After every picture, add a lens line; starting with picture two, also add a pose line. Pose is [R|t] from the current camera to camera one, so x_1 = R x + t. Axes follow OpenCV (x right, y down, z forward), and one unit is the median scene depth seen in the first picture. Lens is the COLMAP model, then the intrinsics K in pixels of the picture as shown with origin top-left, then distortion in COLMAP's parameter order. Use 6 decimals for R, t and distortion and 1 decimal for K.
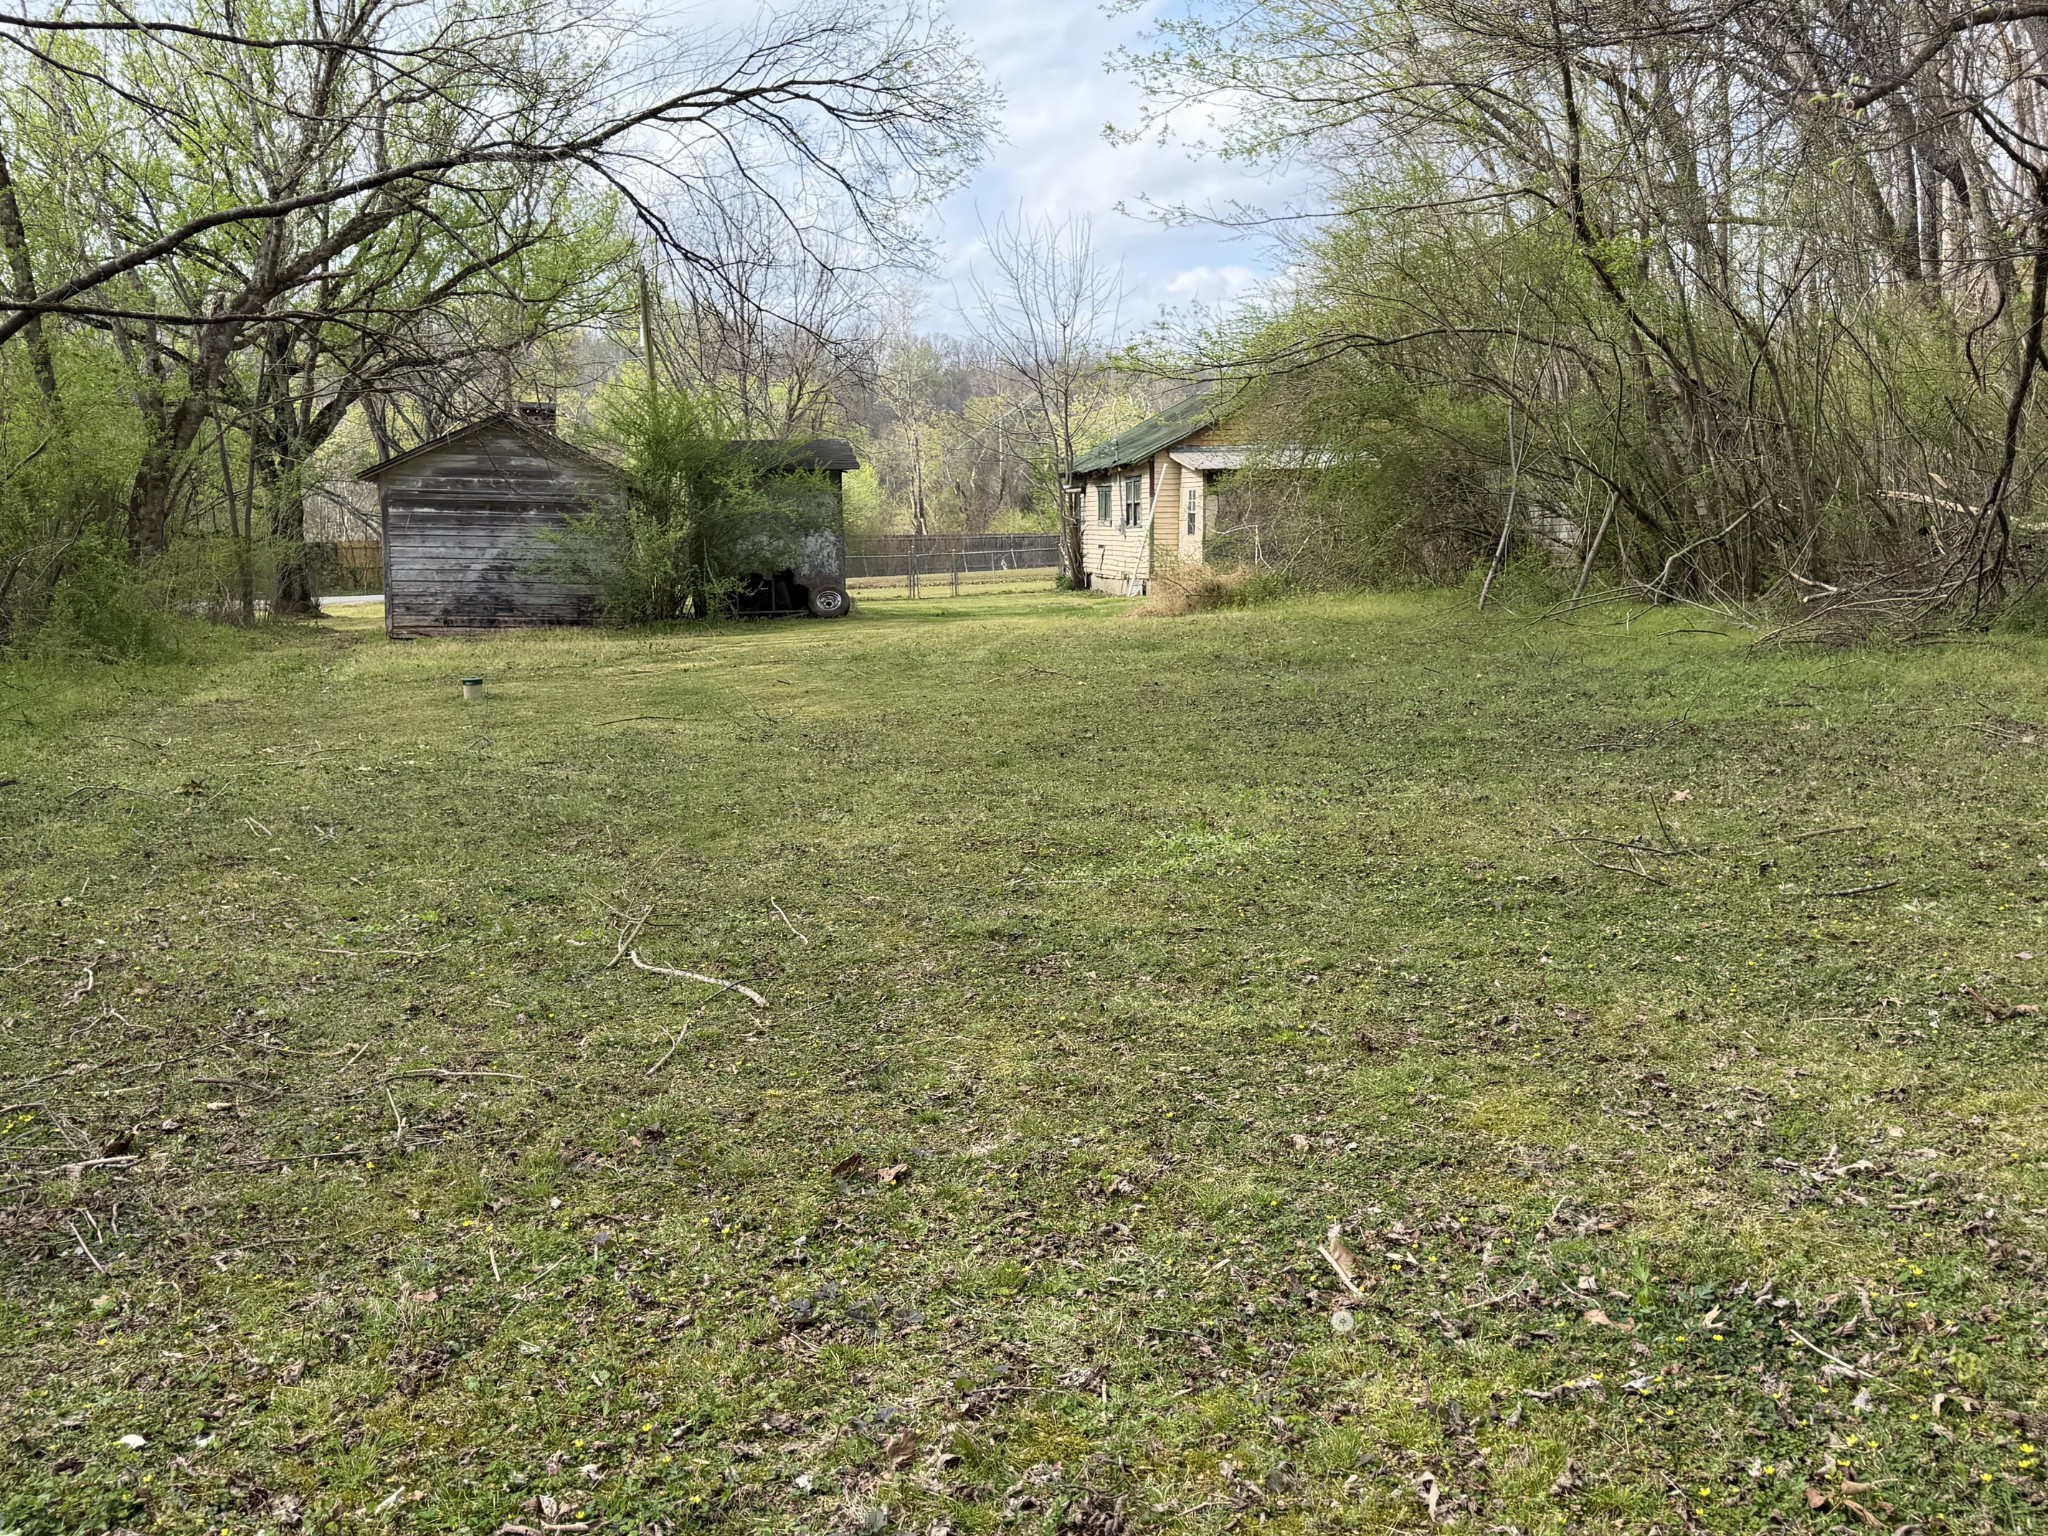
lens RADIAL K [[2046.0, 0, 1057.7], [0, 2046.0, 776.4], [0, 0, 1]] dist [0.171276, -0.371849]
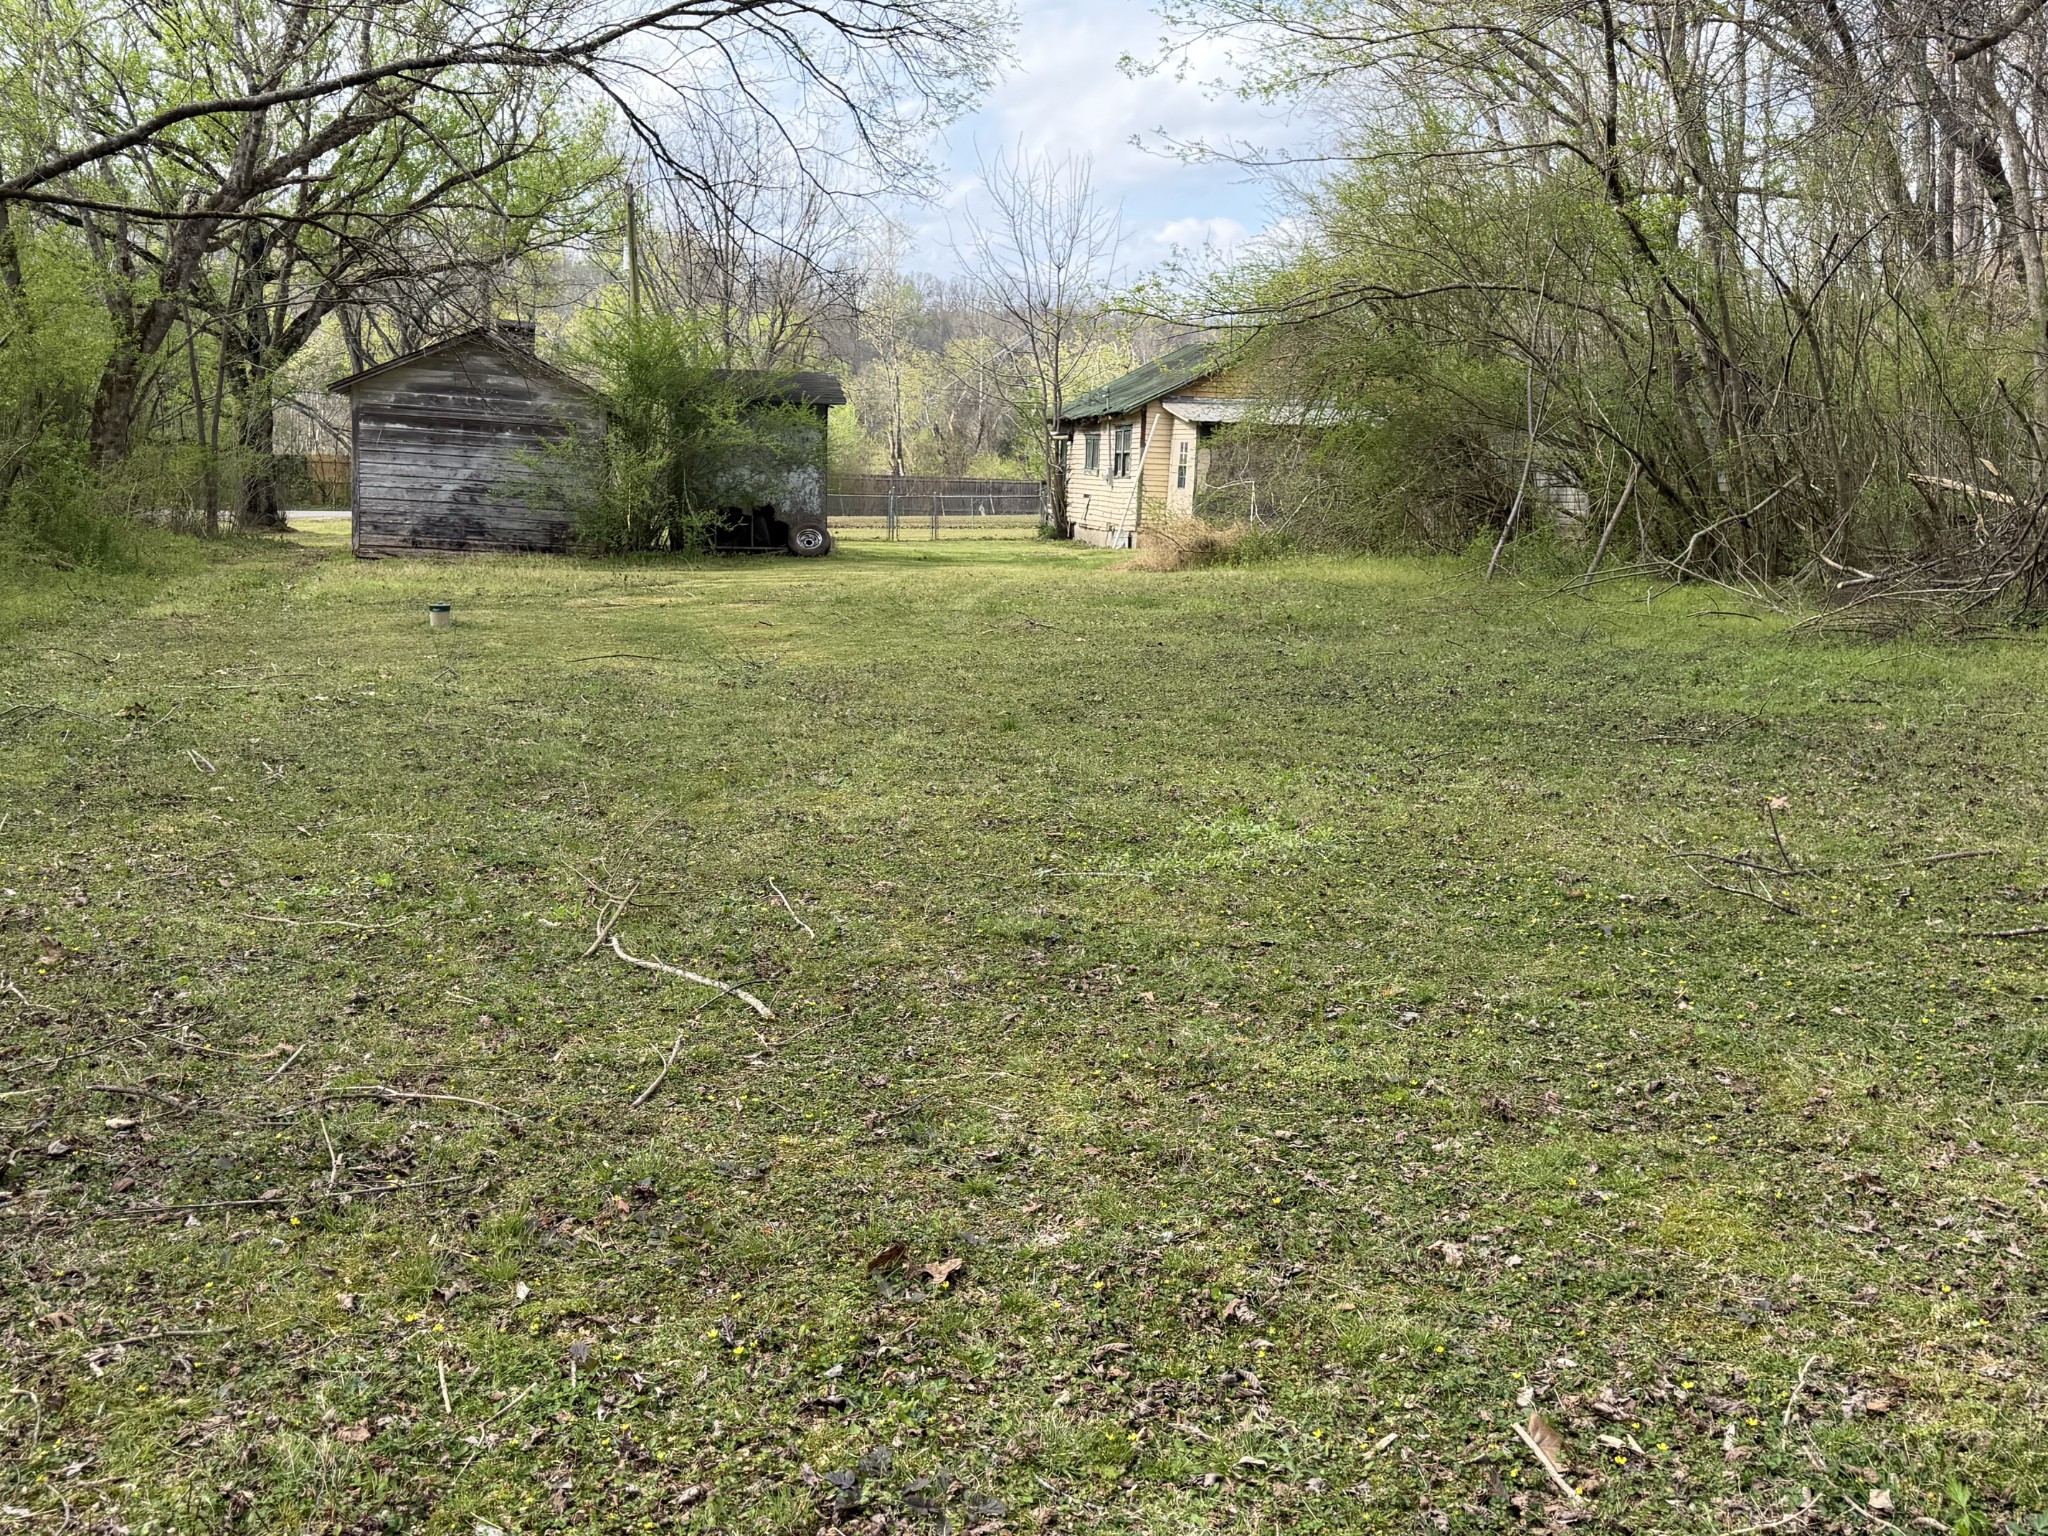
lens RADIAL K [[2046.0, 0, 1024.0], [0, 2046.0, 768.0], [0, 0, 1]] dist [0.174810, -0.364018]
pose [[0.998971, 0.045277, 0.002583, -0.010521], [-0.045321, 0.998747, 0.021221, -0.003677], [-0.001619, -0.021317, 0.999771, 0.035443]]
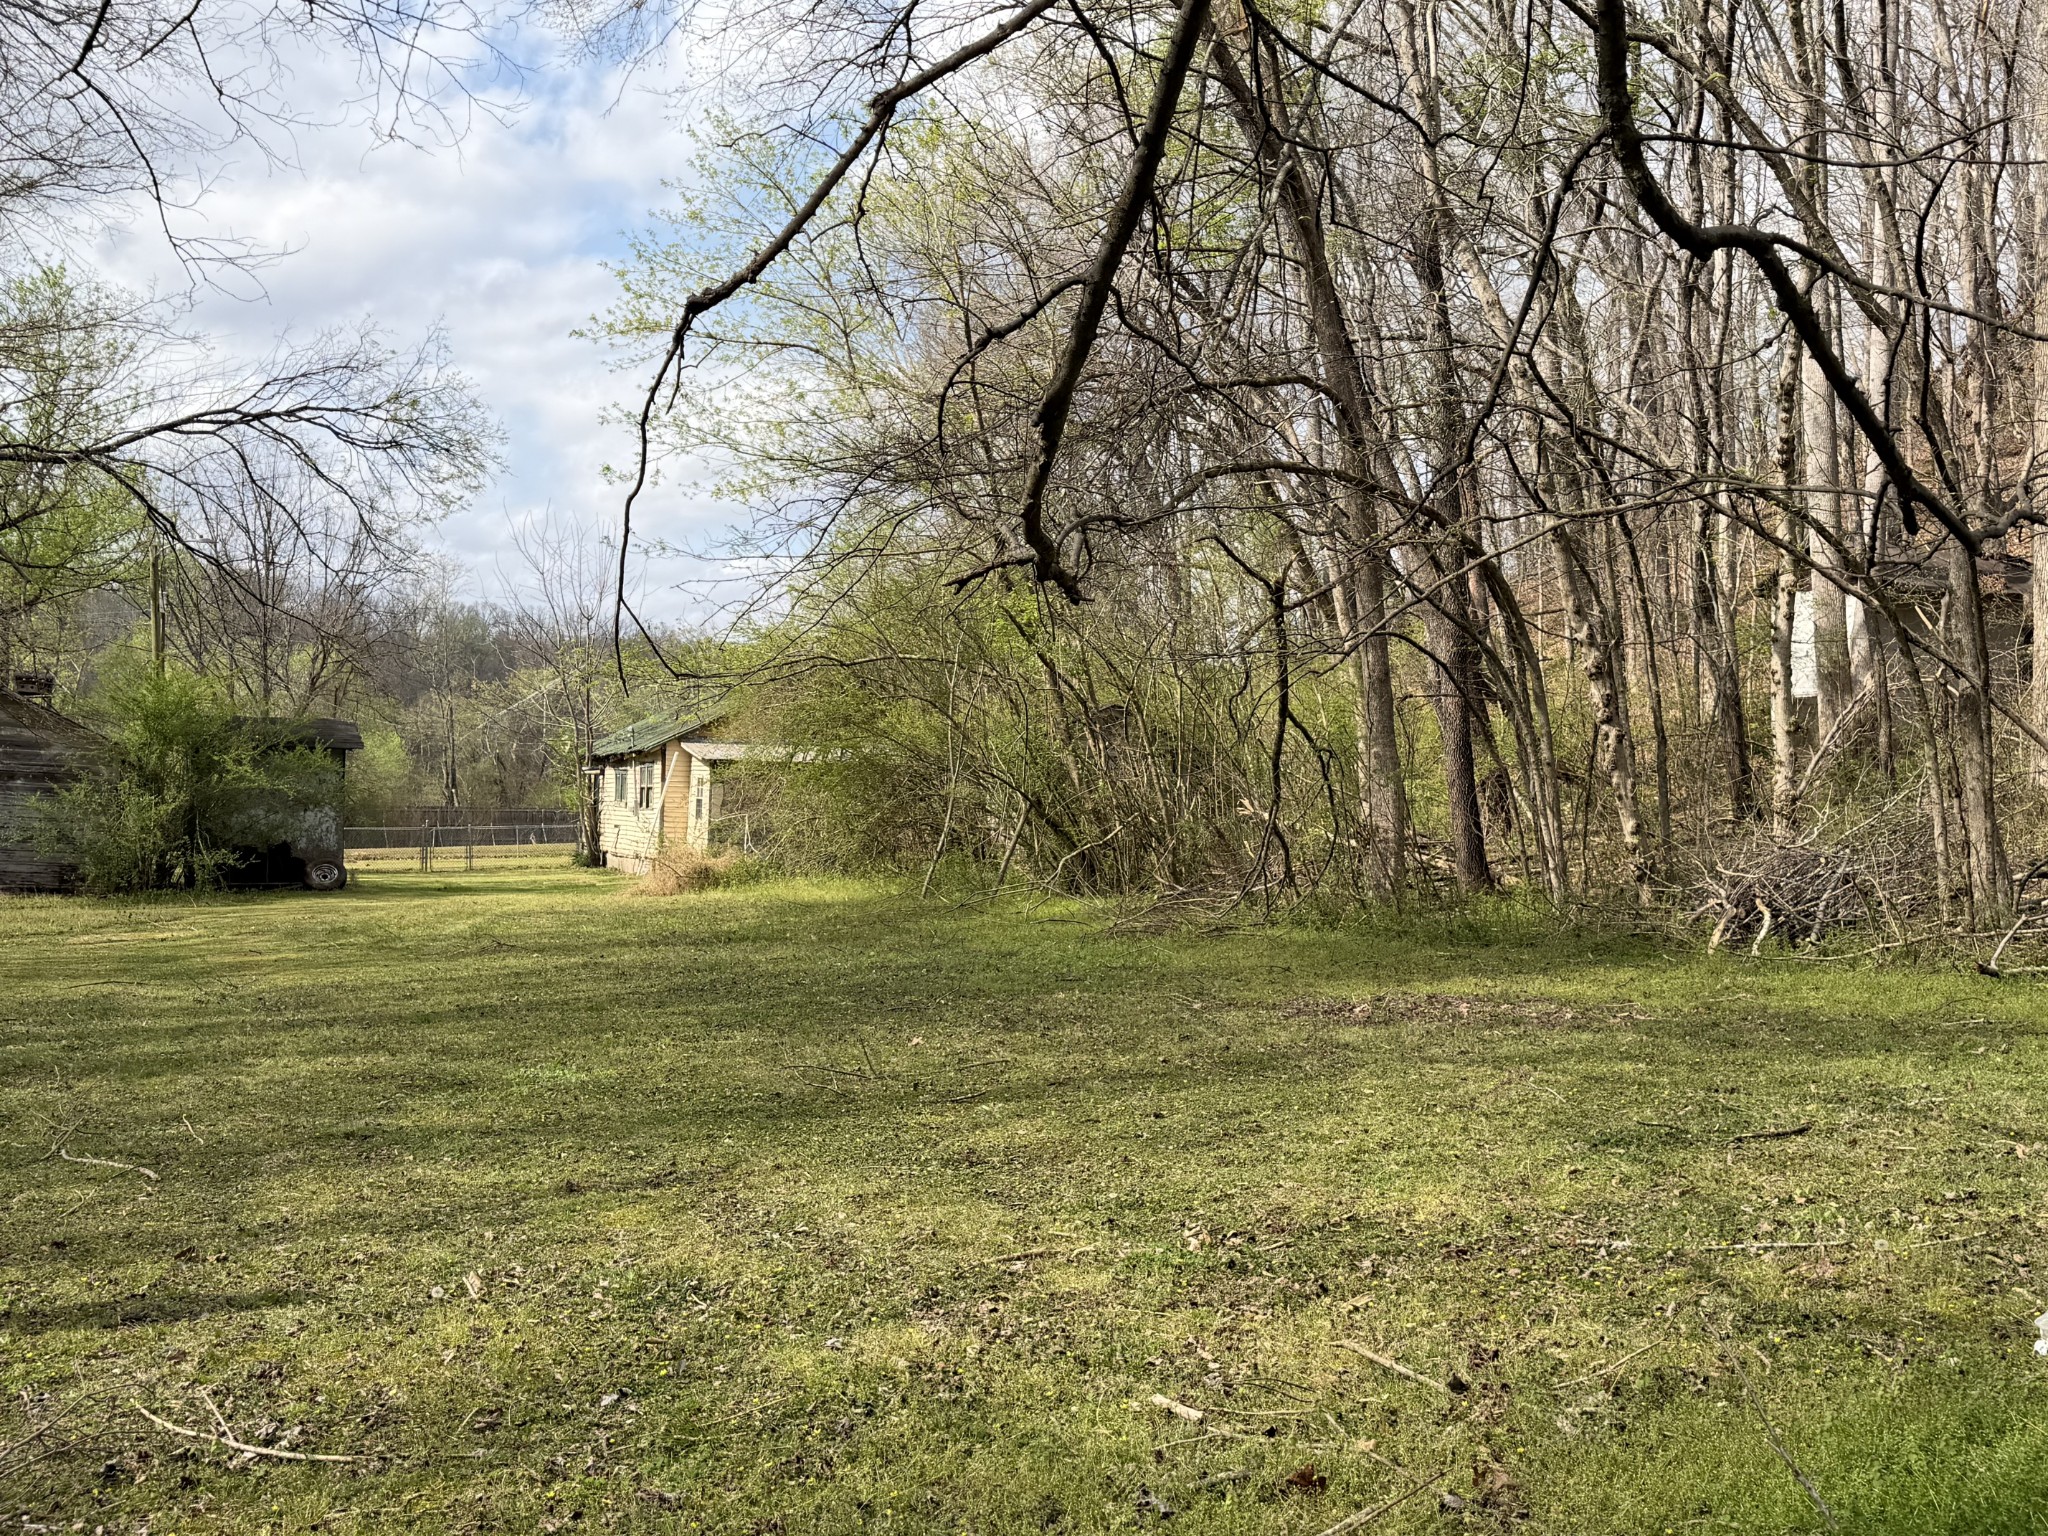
lens RADIAL K [[2046.0, 0, 1057.7], [0, 2046.0, 776.4], [0, 0, 1]] dist [0.171276, -0.371849]
pose [[0.976681, 0.035549, 0.211731, 0.035046], [-0.006628, 0.990719, -0.135766, 0.006945], [-0.214592, 0.131197, 0.967852, -0.129931]]
